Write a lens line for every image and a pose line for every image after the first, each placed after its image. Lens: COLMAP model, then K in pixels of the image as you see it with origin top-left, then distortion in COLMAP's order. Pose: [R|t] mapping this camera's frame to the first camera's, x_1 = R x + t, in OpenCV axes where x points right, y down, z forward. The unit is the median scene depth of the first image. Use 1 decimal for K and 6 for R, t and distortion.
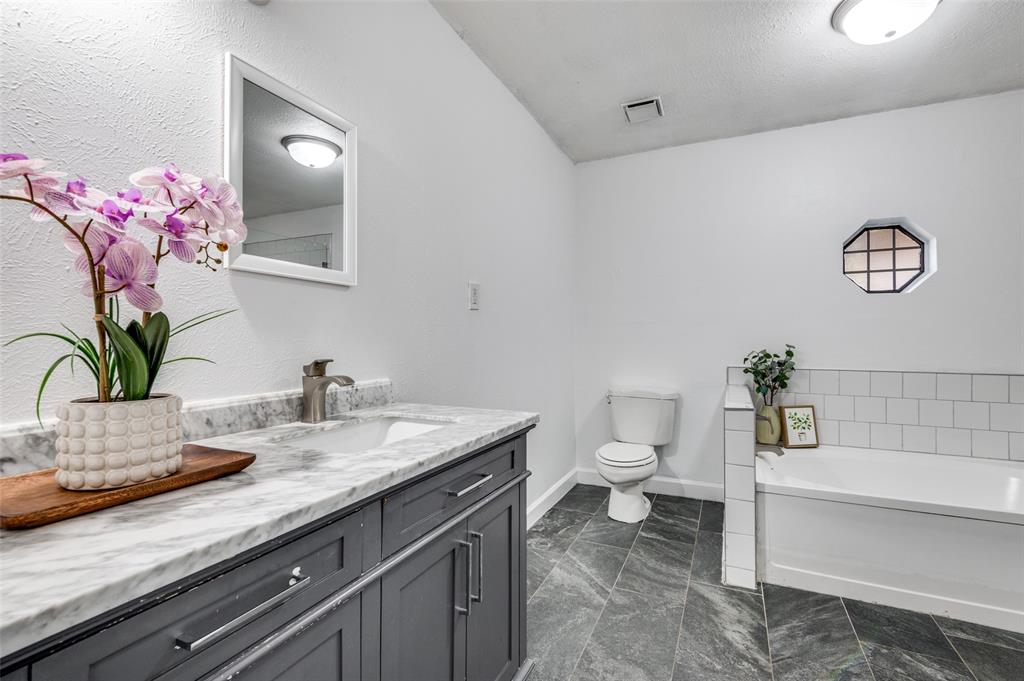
lens RADIAL K [[464.9, 0, 512.4], [0, 464.9, 336.4], [0, 0, 1]] dist [0.022304, -0.009828]
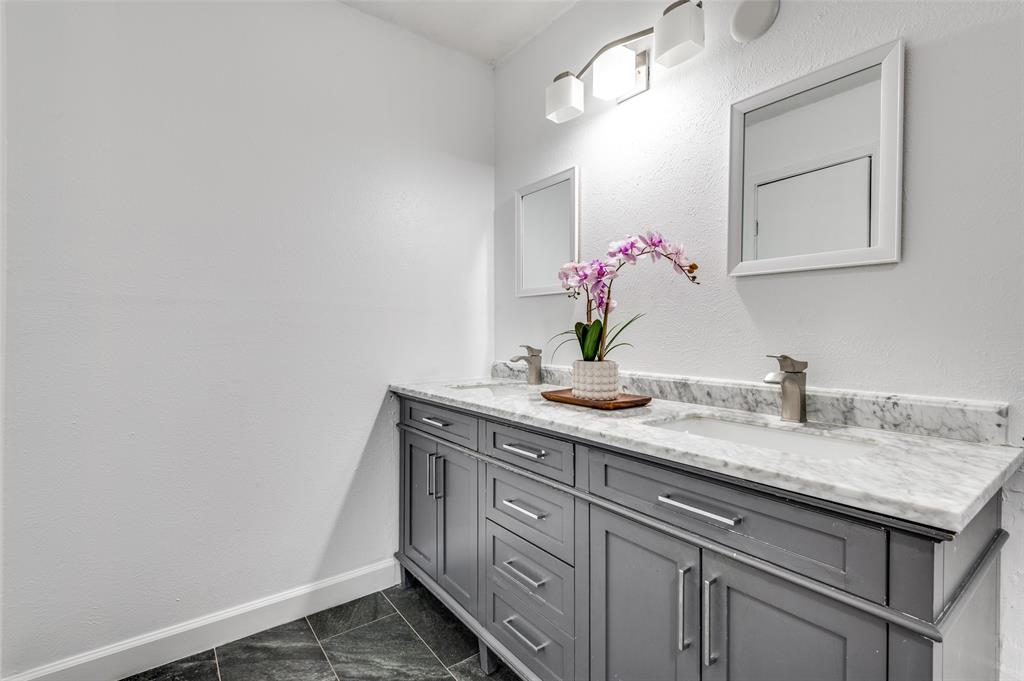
lens RADIAL K [[464.9, 0, 512.4], [0, 464.9, 336.2], [0, 0, 1]] dist [0.022304, -0.009828]
pose [[-0.466345, 0.006672, -0.884578, 0.736218], [0.003132, 0.999978, 0.005892, 0.003422], [0.884598, -0.000022, -0.466355, 1.003861]]
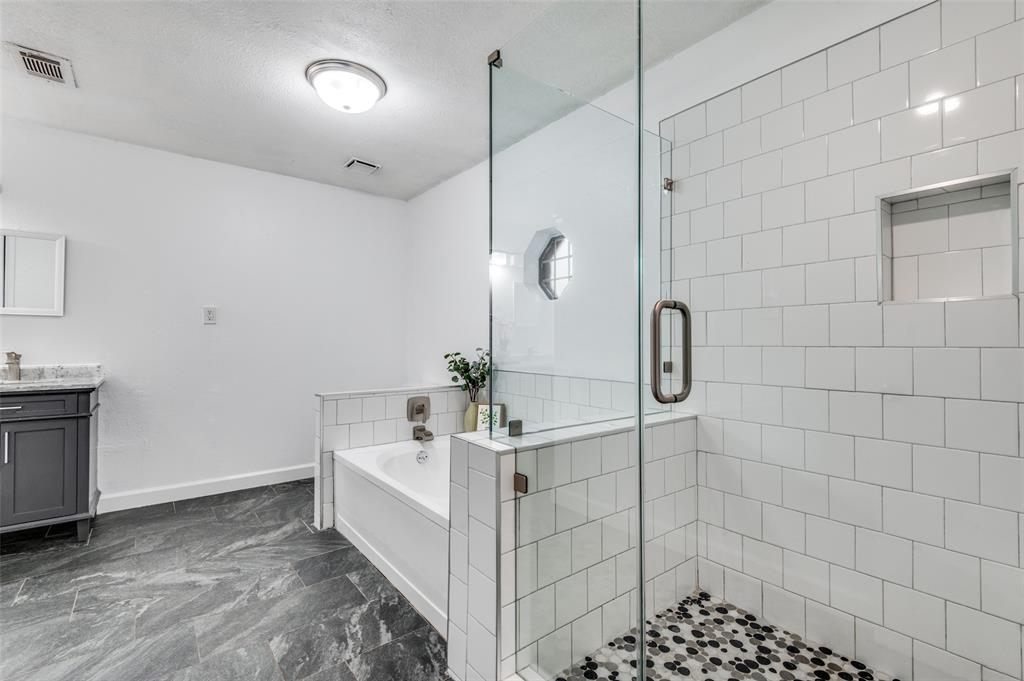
lens RADIAL K [[464.9, 0, 514.0], [0, 464.9, 337.4], [0, 0, 1]] dist [0.022304, -0.009828]
pose [[0.891684, -0.003817, -0.452642, 2.817450], [0.000920, 0.999978, -0.006620, 0.000013], [0.452657, 0.005487, 0.891668, 0.107211]]
